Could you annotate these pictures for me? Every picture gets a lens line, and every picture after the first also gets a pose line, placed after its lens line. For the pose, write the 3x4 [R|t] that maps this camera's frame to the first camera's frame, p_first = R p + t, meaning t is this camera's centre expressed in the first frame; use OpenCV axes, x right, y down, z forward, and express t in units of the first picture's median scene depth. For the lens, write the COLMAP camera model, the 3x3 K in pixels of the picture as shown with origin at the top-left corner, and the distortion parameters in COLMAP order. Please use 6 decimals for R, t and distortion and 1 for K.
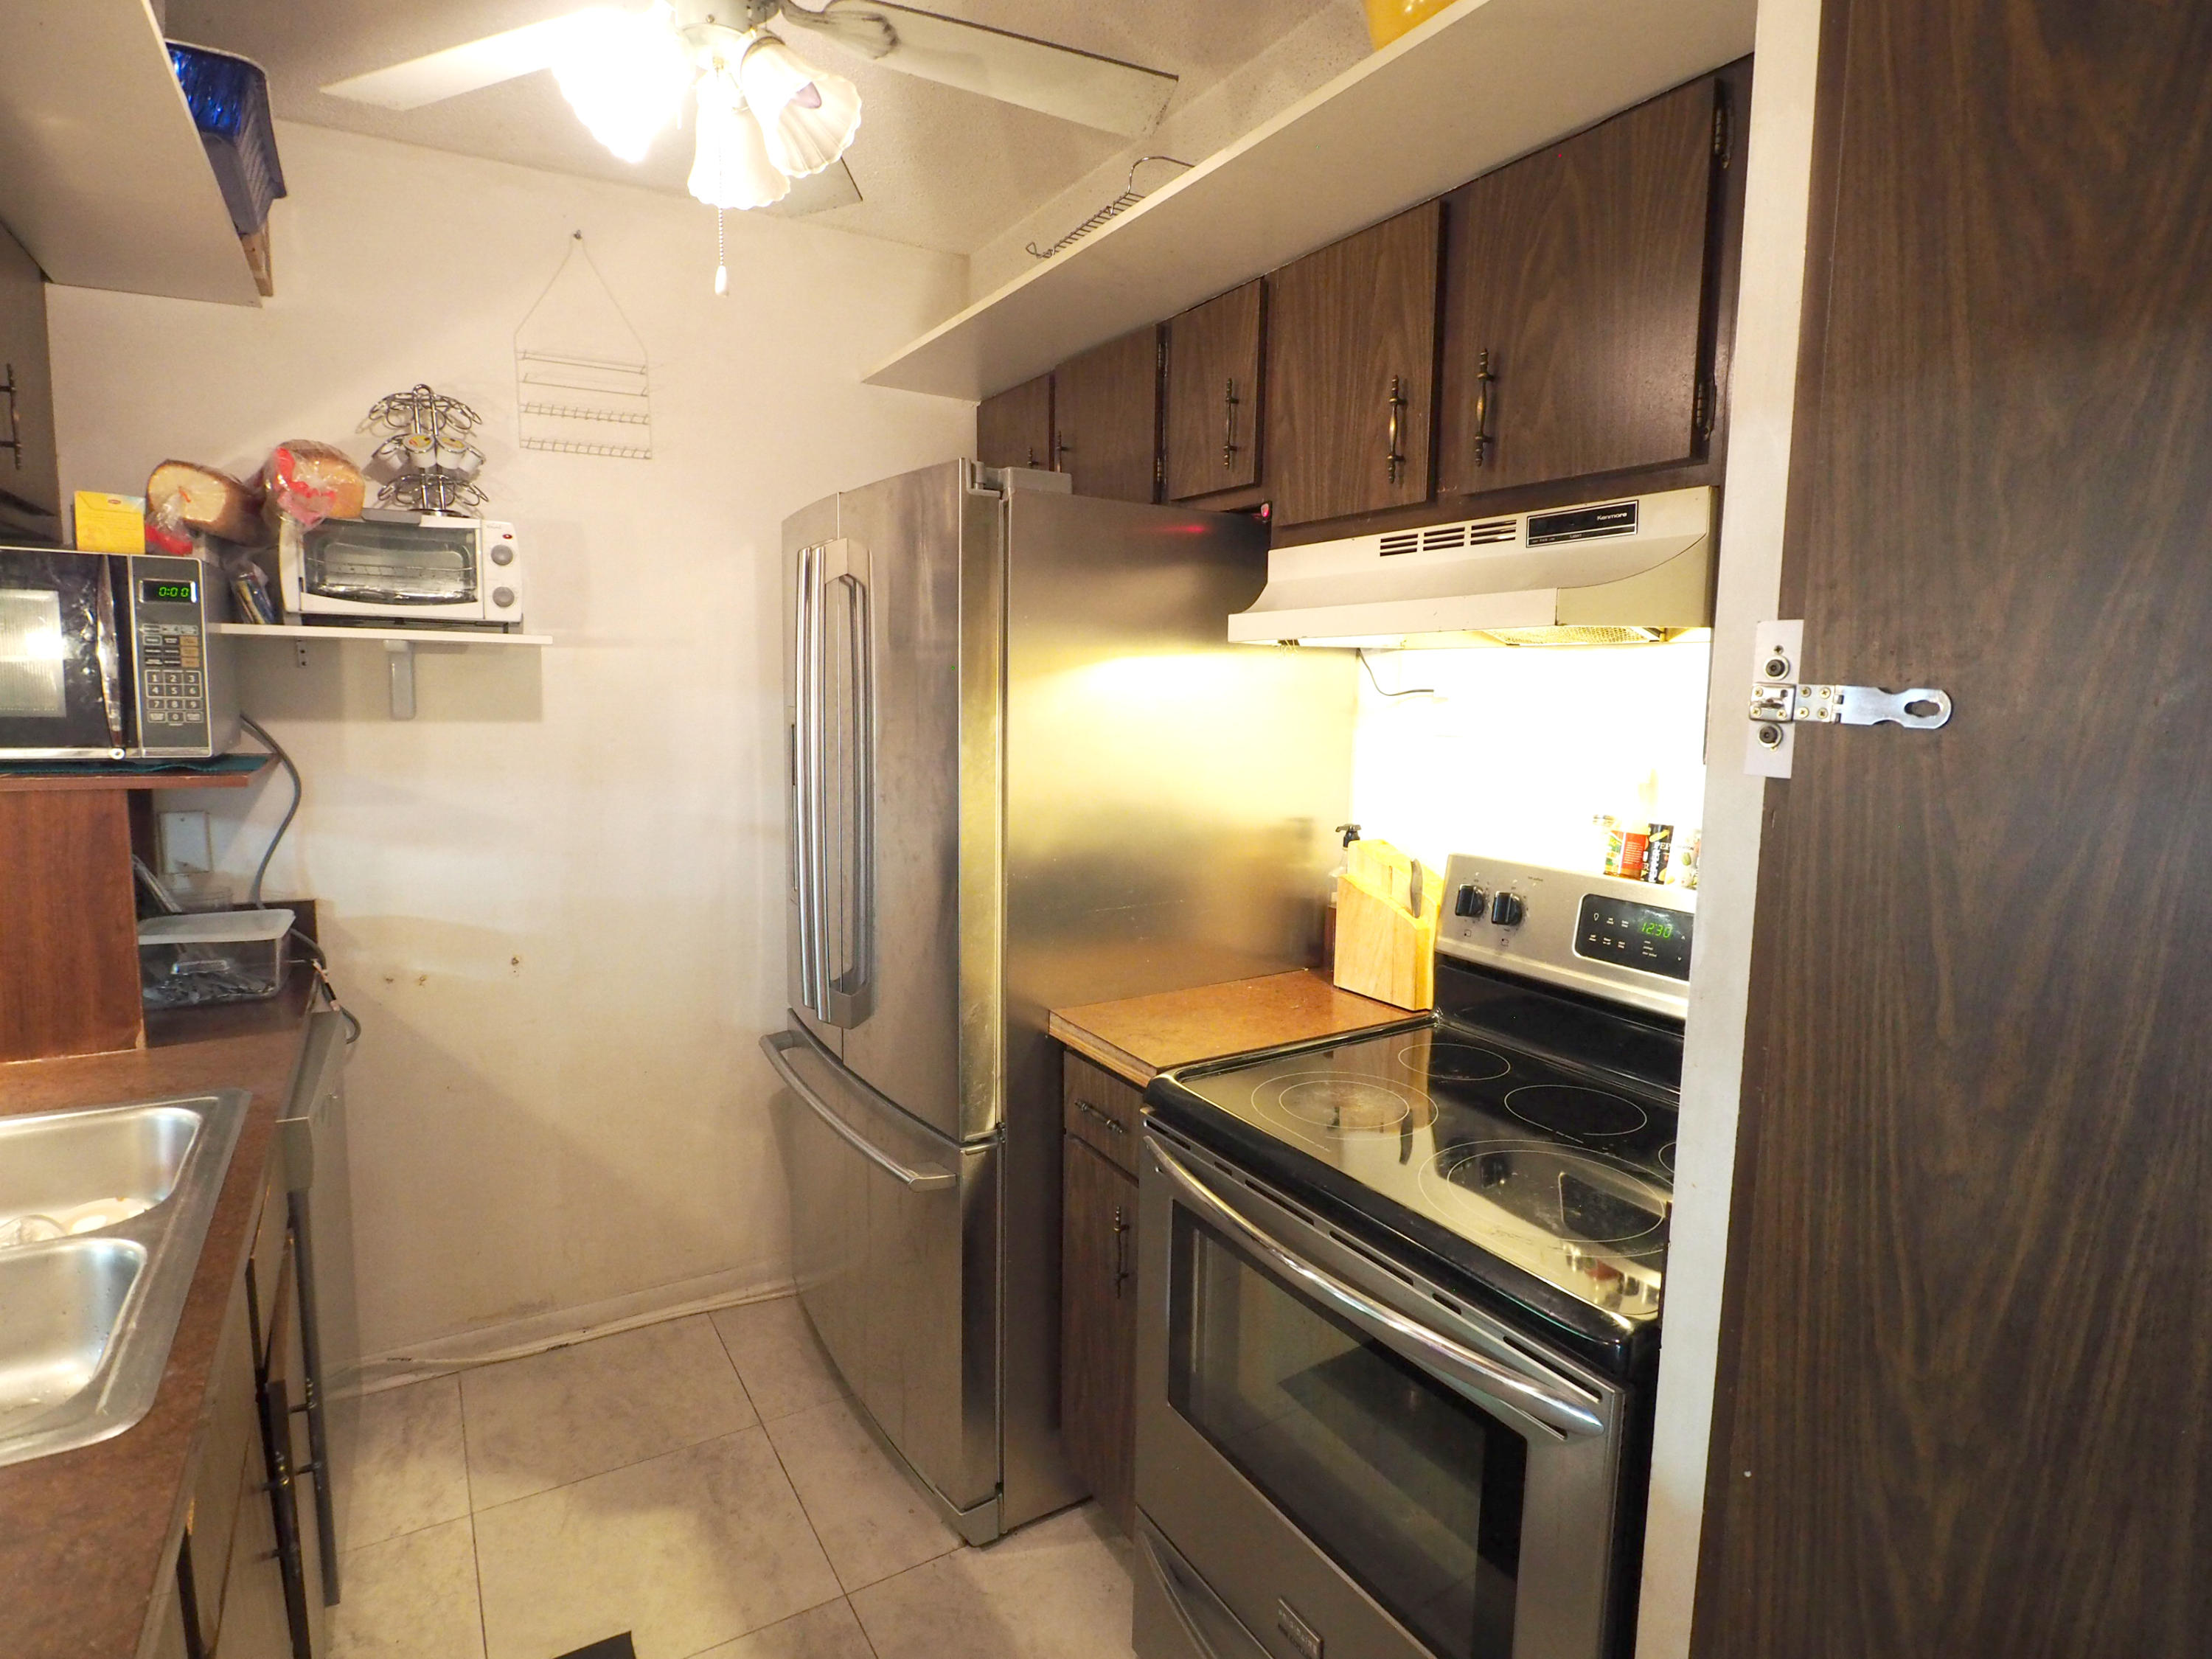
lens RADIAL K [[1177.7, 0, 1119.4], [0, 1177.7, 824.4], [0, 0, 1]] dist [0.005165, -0.009933]
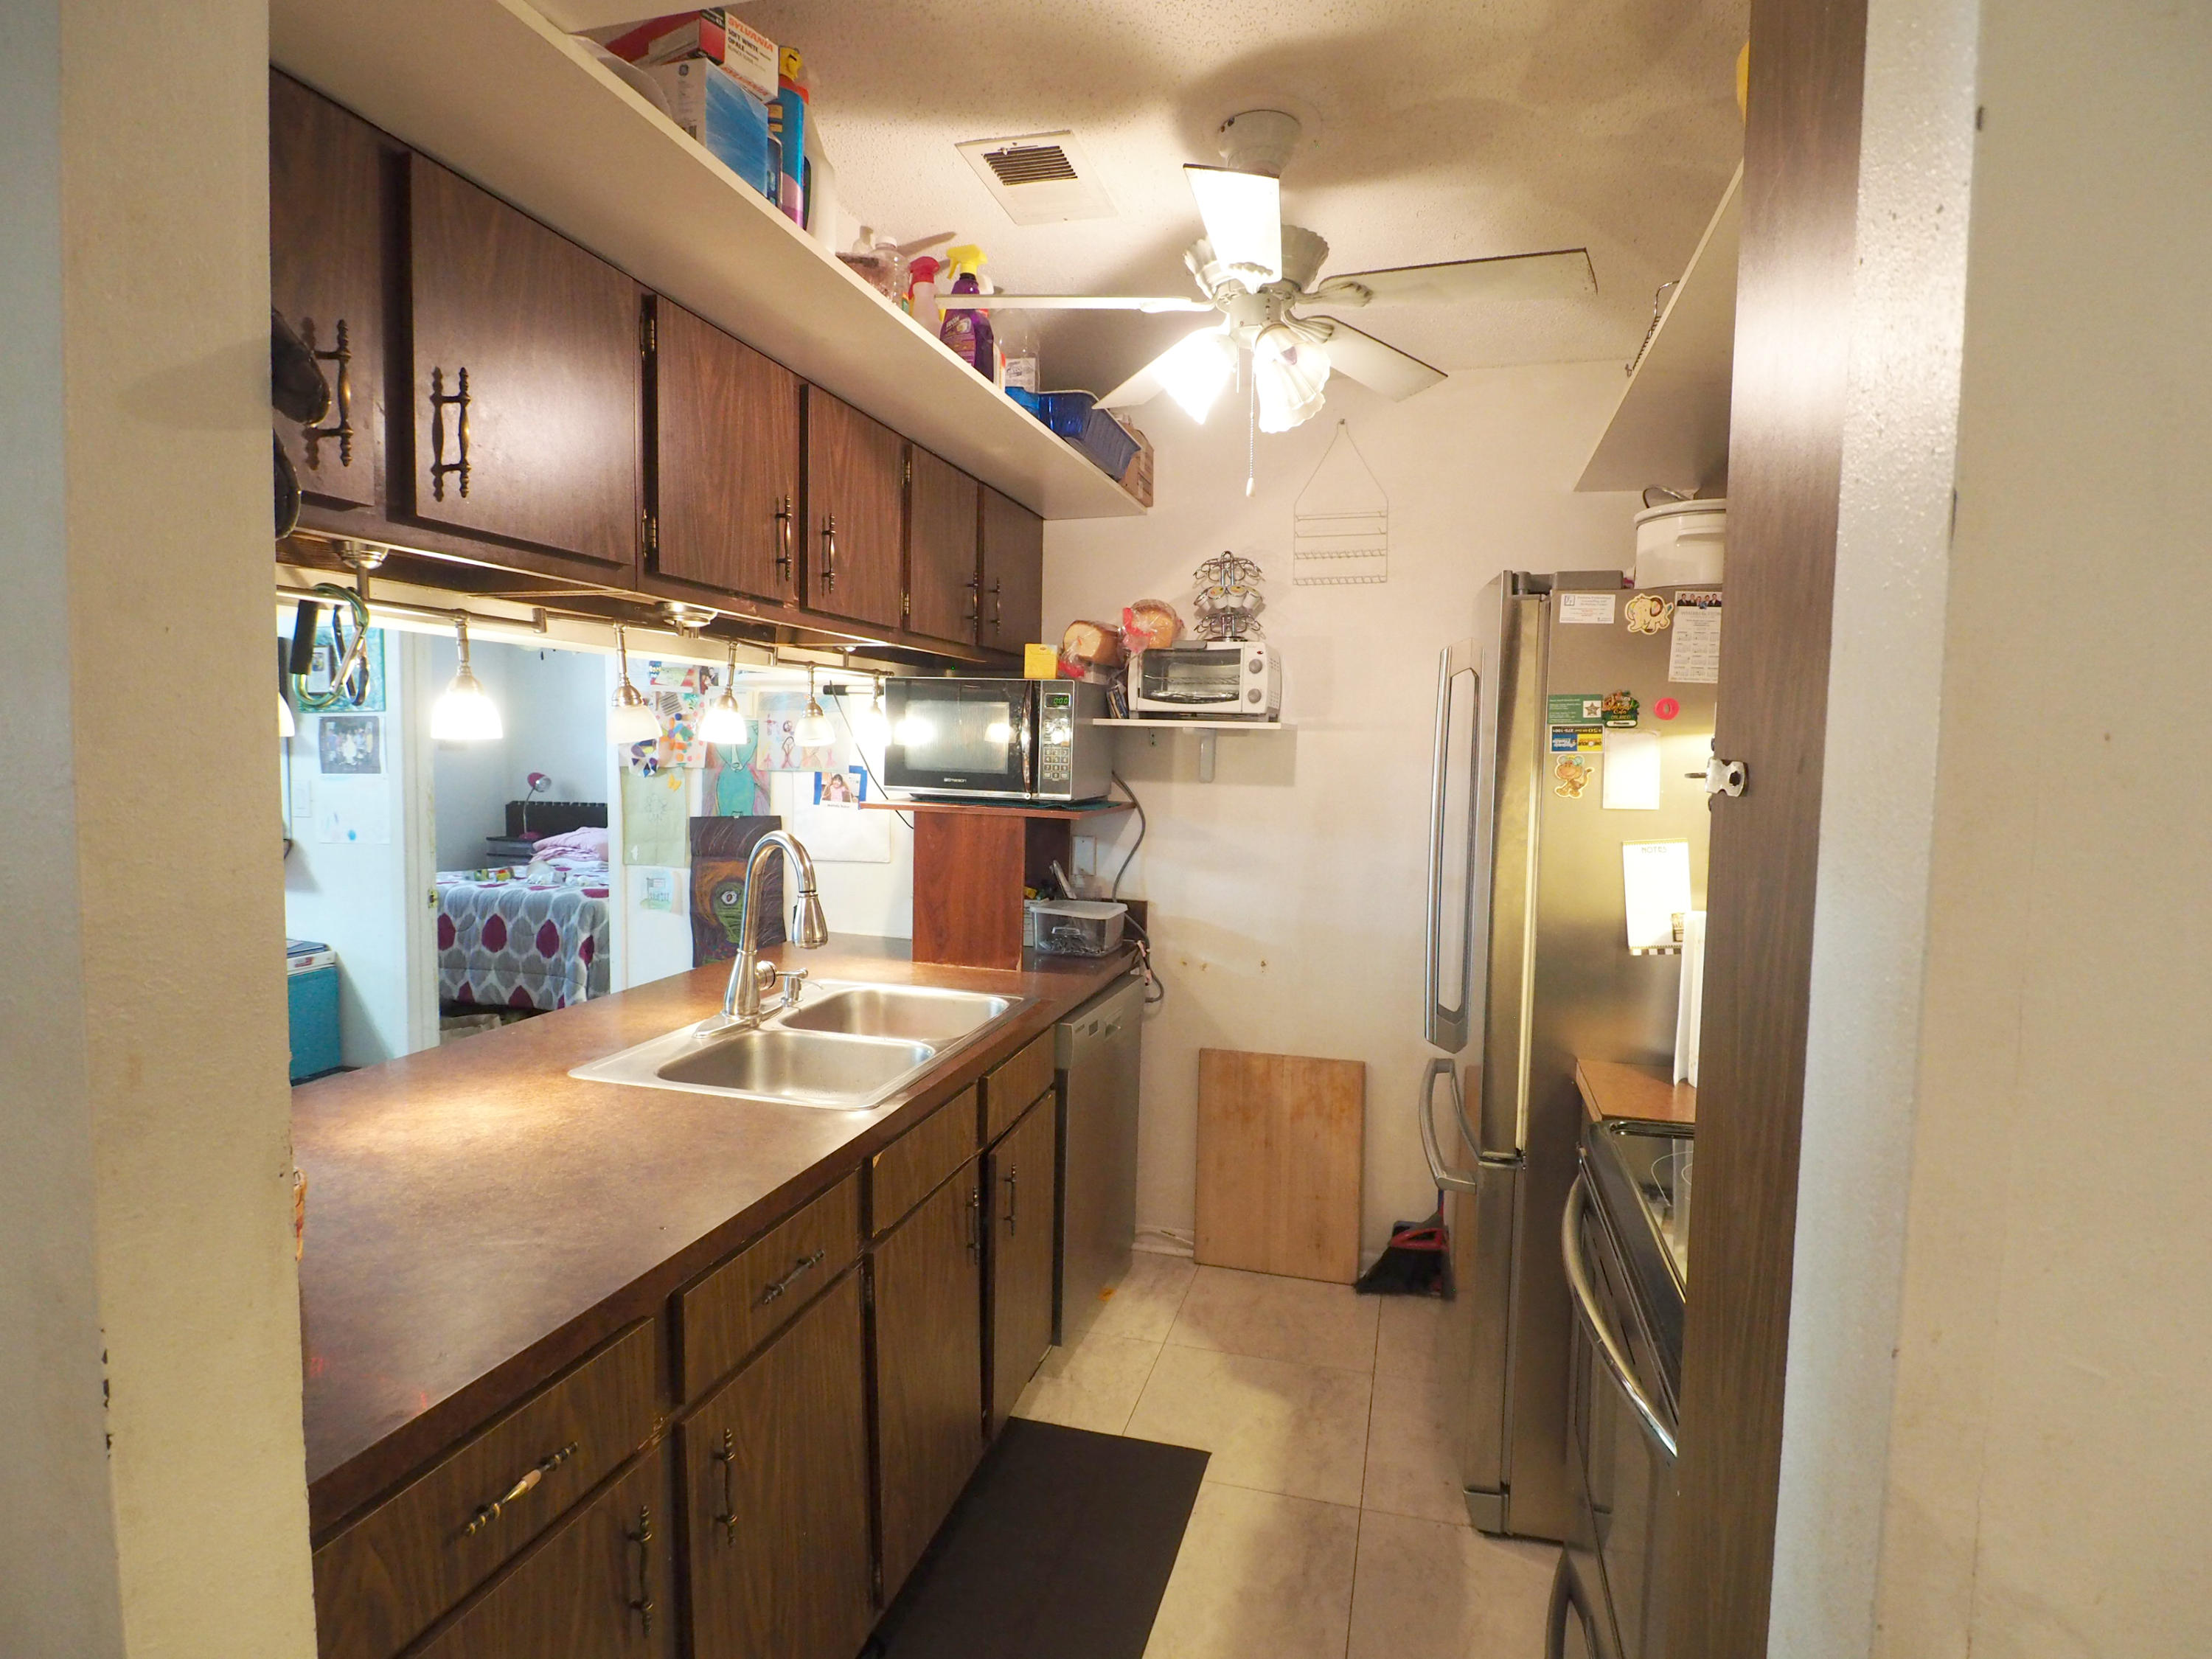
lens RADIAL K [[1177.7, 0, 1119.4], [0, 1177.7, 824.4], [0, 0, 1]] dist [0.005165, -0.009933]
pose [[0.689987, 0.047569, -0.722257, 0.391929], [-0.095486, 0.995099, -0.025681, 0.009650], [0.717496, 0.086685, 0.691148, -0.065755]]
